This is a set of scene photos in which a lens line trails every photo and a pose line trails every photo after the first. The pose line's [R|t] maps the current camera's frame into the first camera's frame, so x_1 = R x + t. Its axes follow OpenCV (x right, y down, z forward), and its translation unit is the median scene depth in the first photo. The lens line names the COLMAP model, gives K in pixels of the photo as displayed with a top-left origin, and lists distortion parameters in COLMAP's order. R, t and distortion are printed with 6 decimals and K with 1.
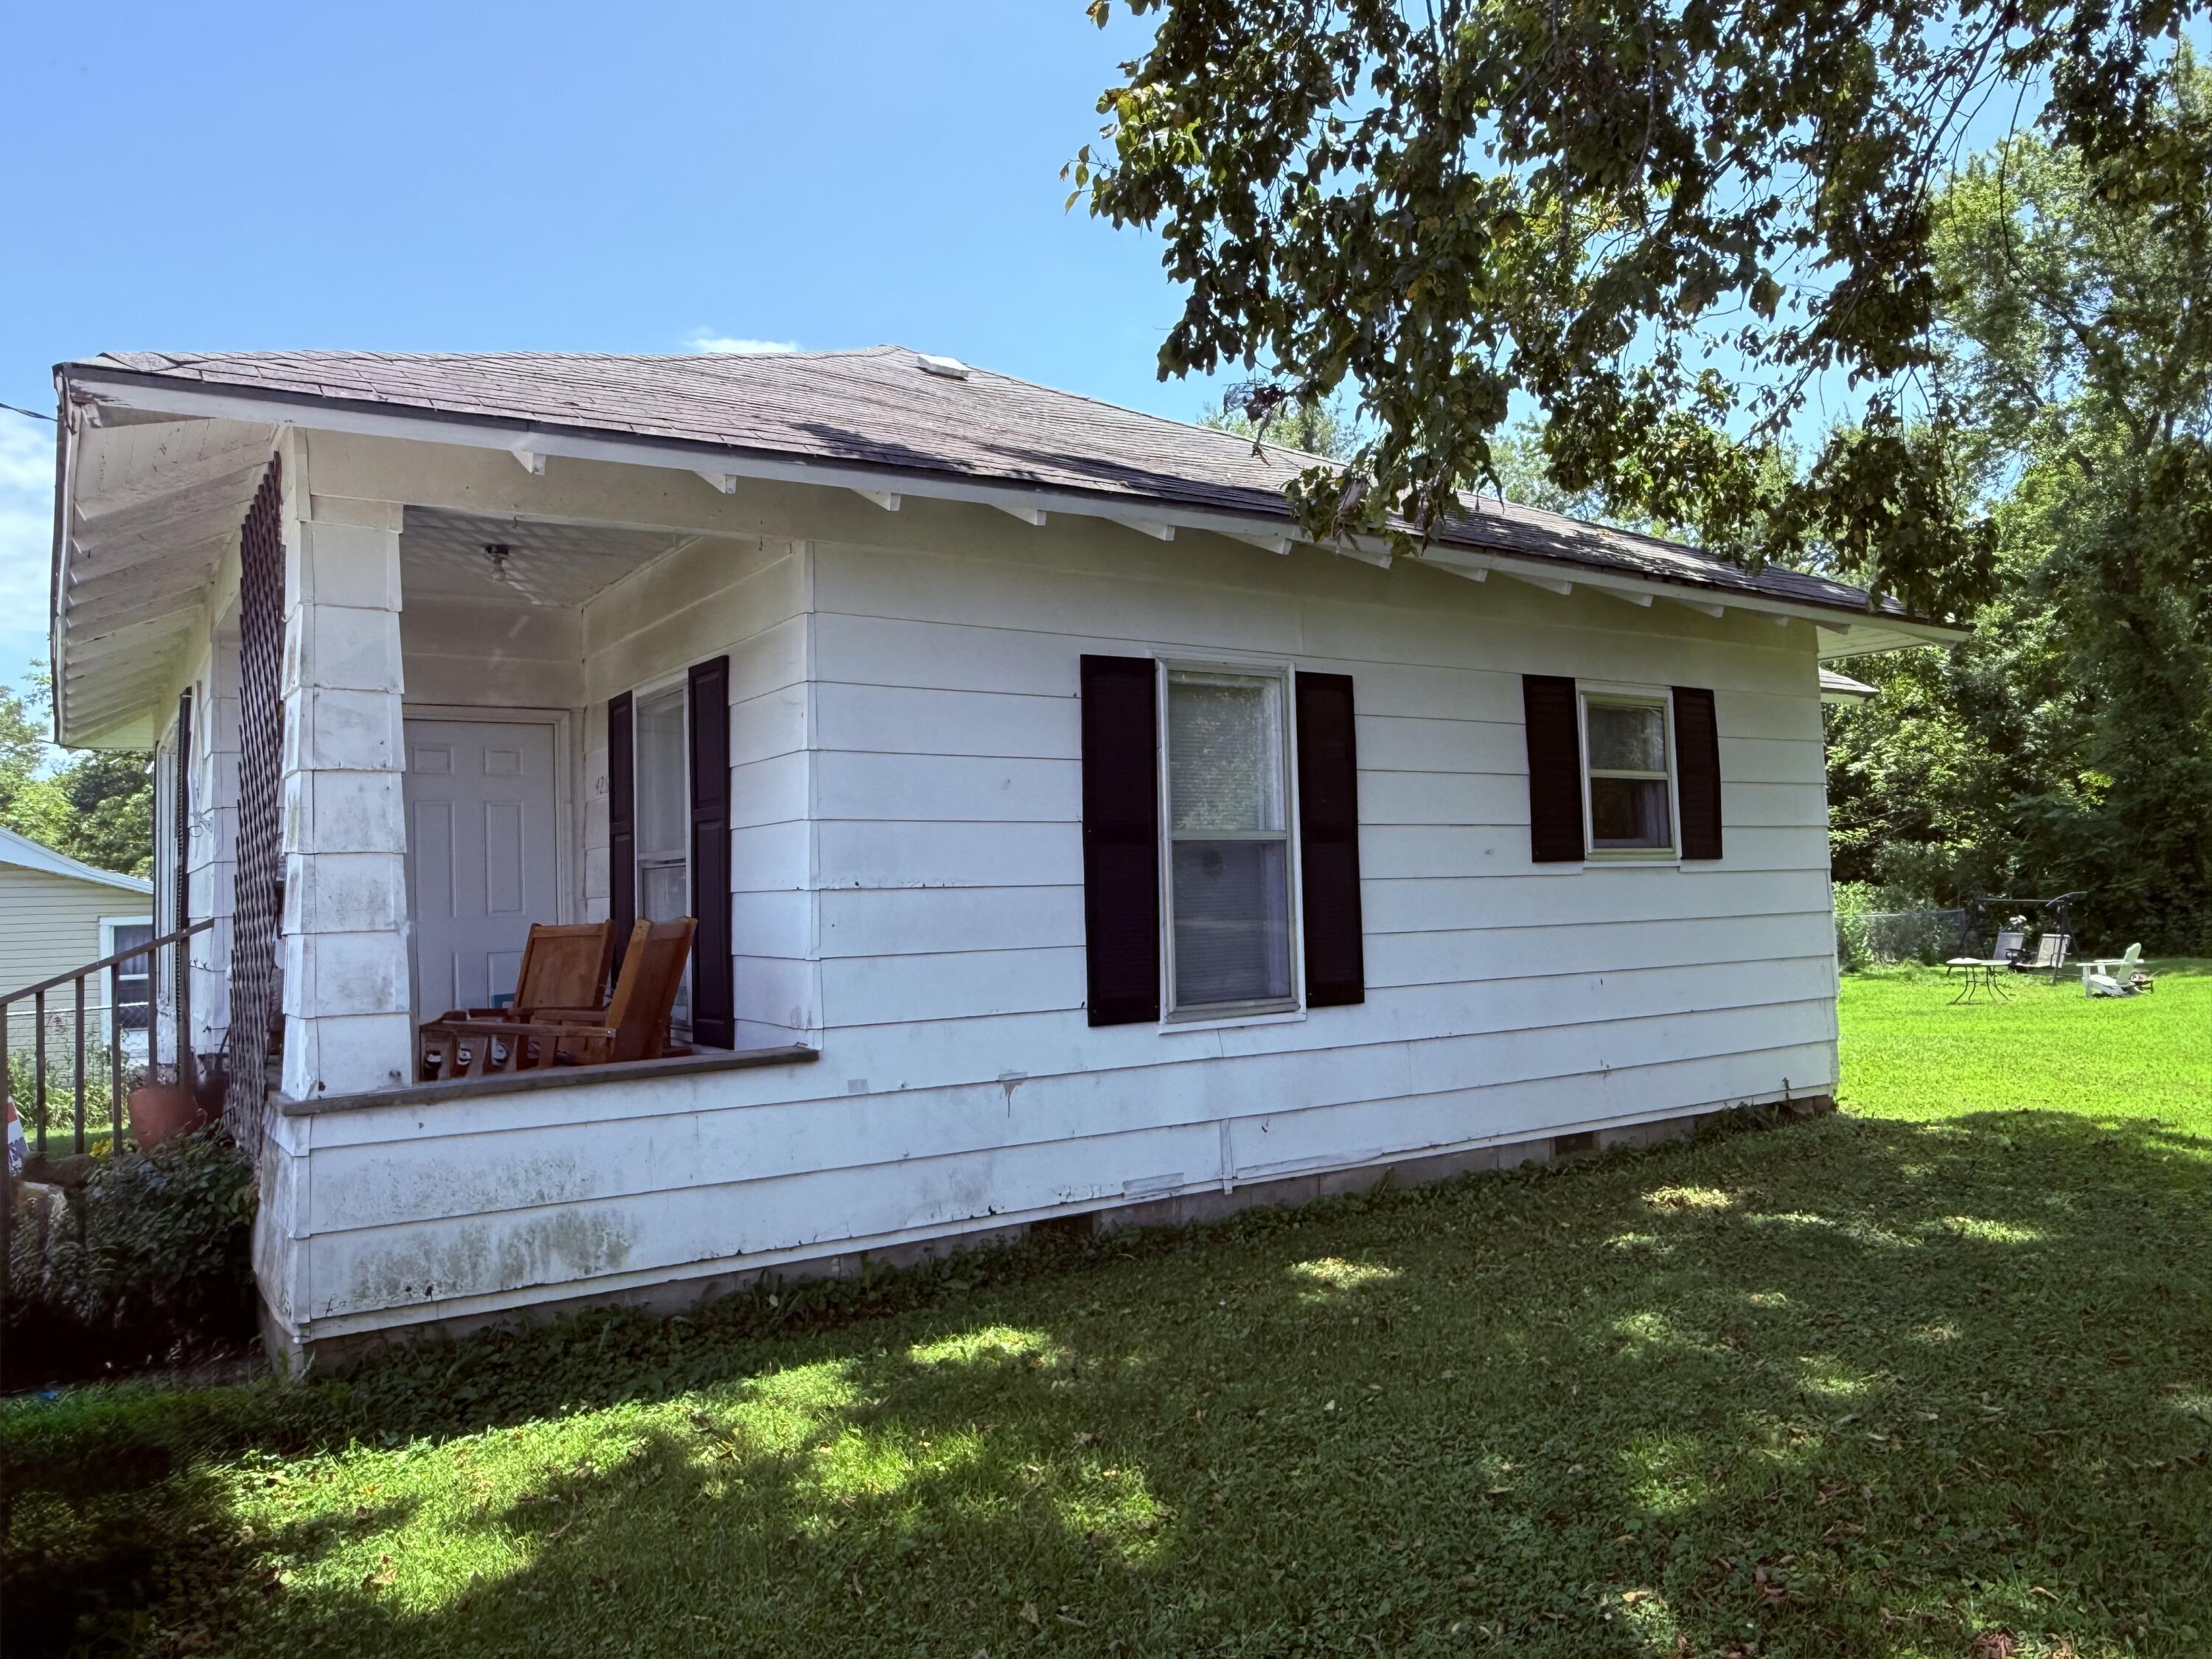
lens RADIAL K [[1539.0, 0, 1106.0], [0, 1539.0, 829.5], [0, 0, 1]] dist [-0.000492, -0.000298]
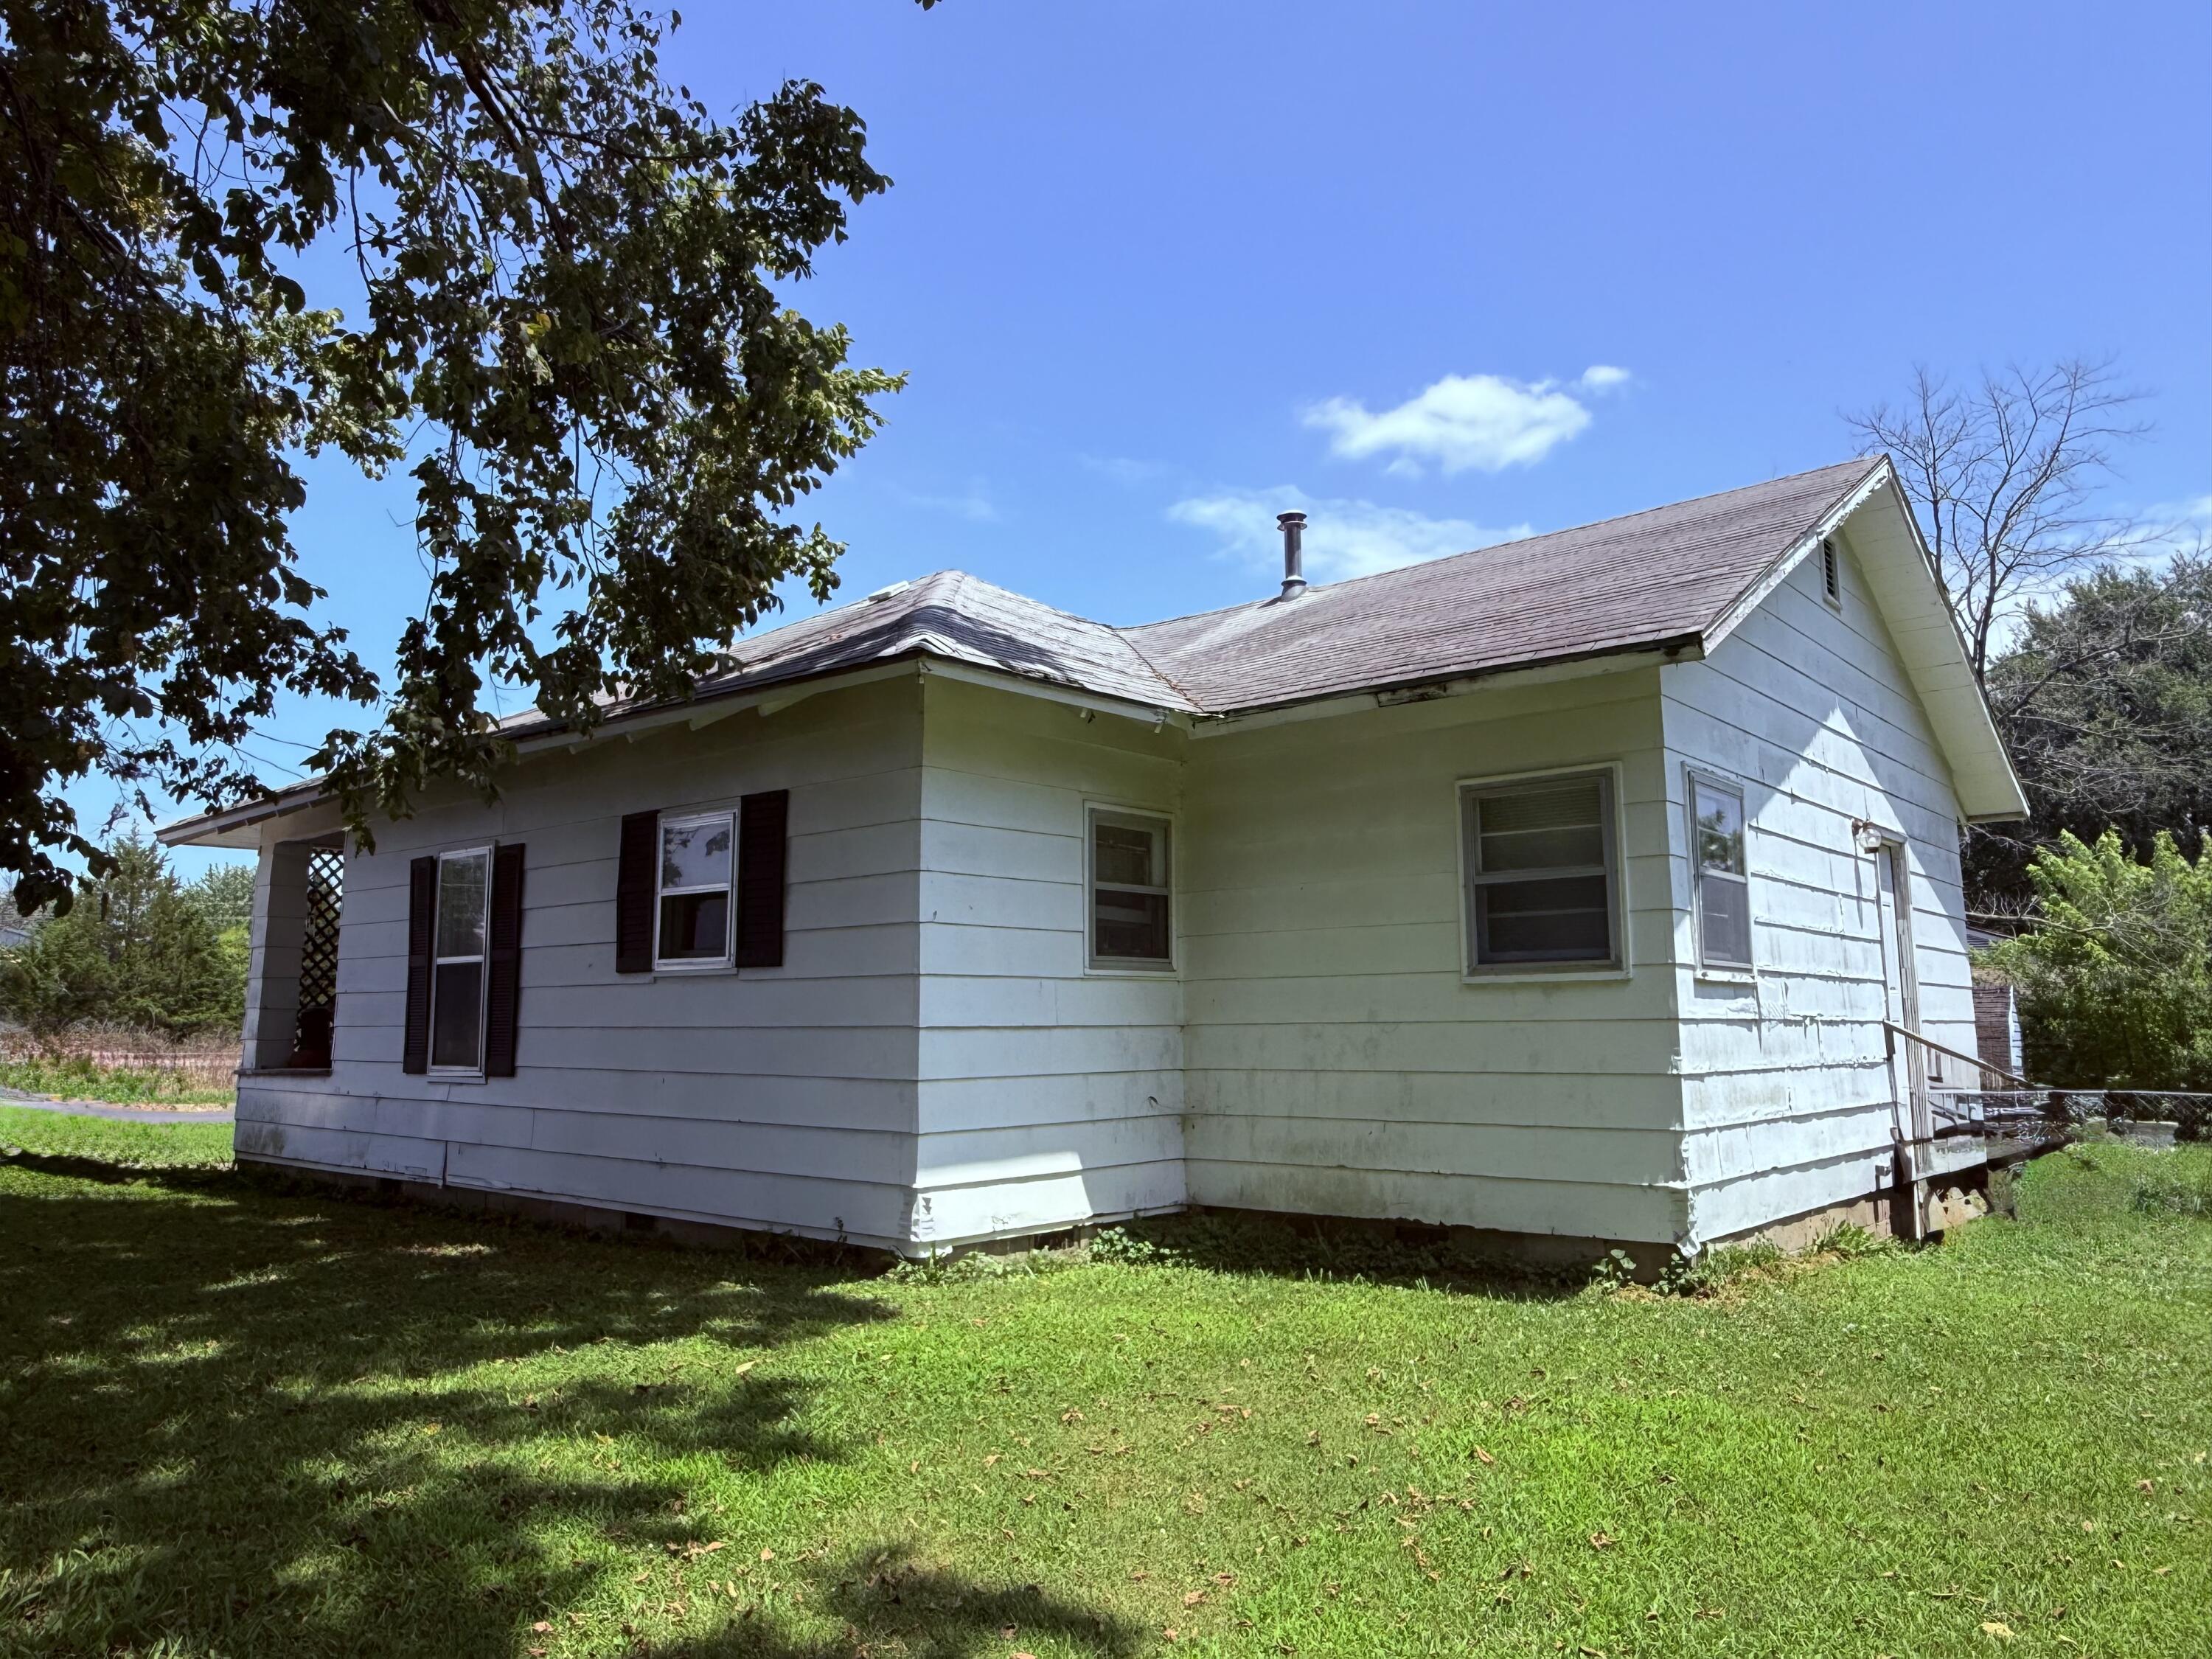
lens RADIAL K [[1539.0, 0, 1106.0], [0, 1539.0, 829.5], [0, 0, 1]] dist [-0.000492, -0.000298]
pose [[0.259985, -0.088638, -0.961536, 1.497360], [0.045127, 0.995805, -0.079595, 0.021822], [0.964557, -0.022697, 0.262895, 1.033078]]
